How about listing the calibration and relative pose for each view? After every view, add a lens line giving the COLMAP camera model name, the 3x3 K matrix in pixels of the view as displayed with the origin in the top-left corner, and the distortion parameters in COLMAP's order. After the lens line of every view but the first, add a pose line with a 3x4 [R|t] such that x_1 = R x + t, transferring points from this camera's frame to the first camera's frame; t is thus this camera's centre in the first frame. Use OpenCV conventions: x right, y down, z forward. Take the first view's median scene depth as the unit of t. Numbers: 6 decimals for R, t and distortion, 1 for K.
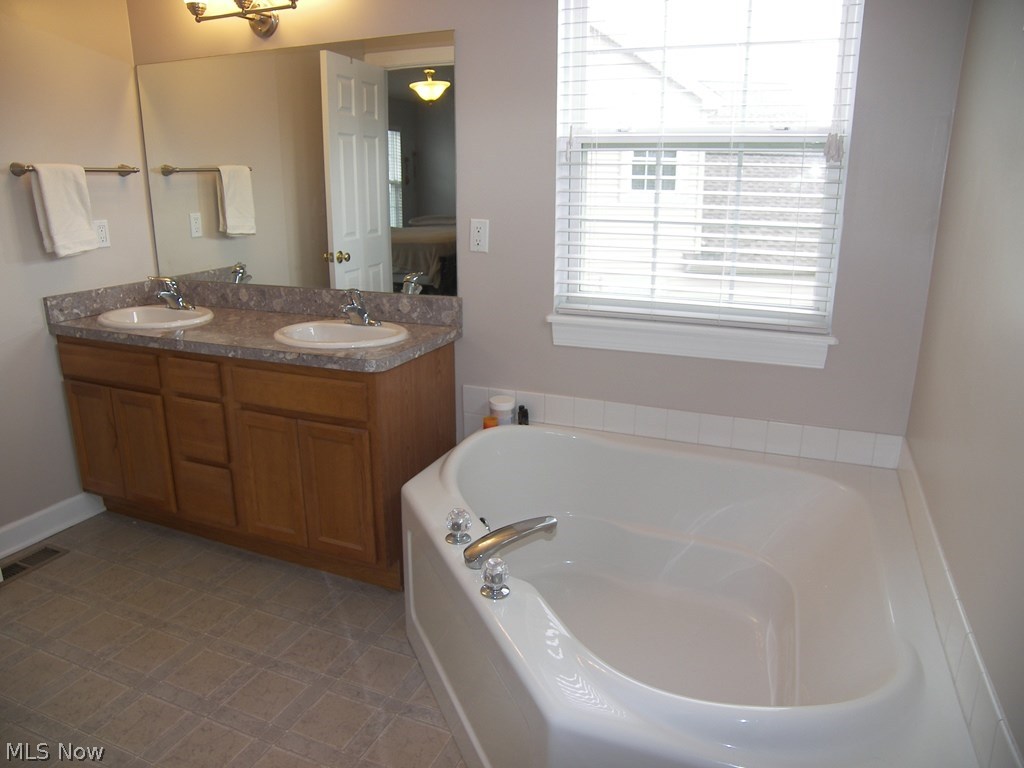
lens RADIAL K [[713.2, 0, 508.3], [0, 713.2, 379.7], [0, 0, 1]] dist [-0.003066, 0.000143]
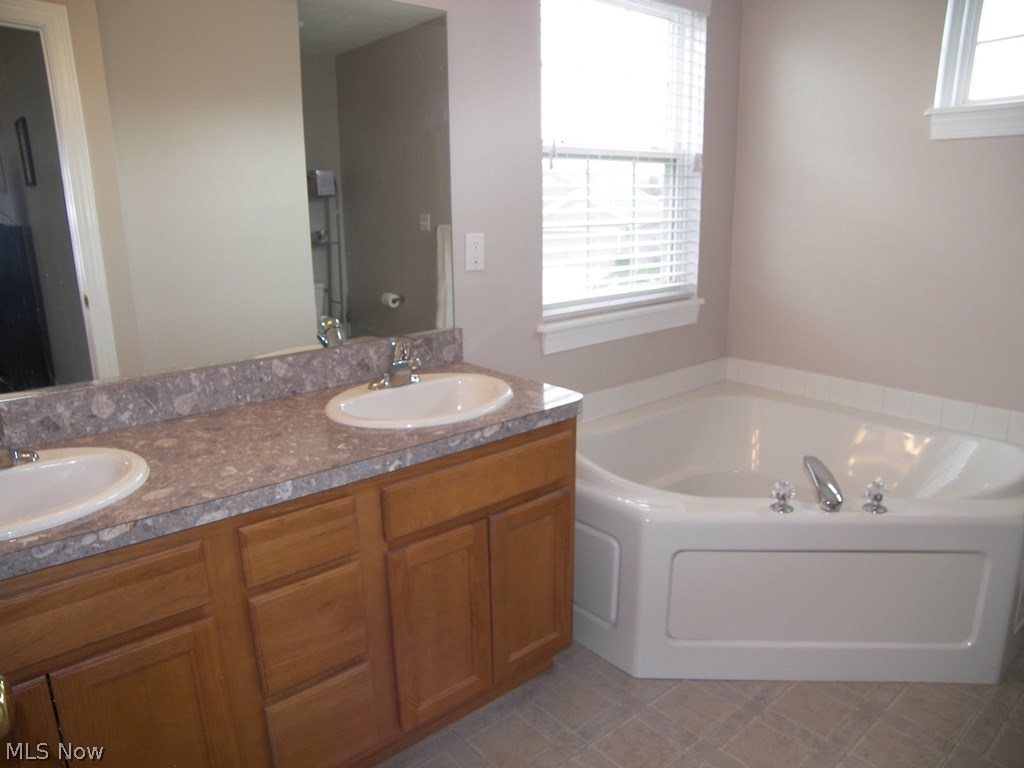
lens RADIAL K [[713.2, 0, 508.3], [0, 713.2, 379.7], [0, 0, 1]] dist [-0.003066, 0.000143]
pose [[0.453581, -0.229469, 0.861167, -0.816102], [0.254170, 0.959461, 0.121788, -0.149387], [-0.854203, 0.163642, 0.493517, 0.566262]]
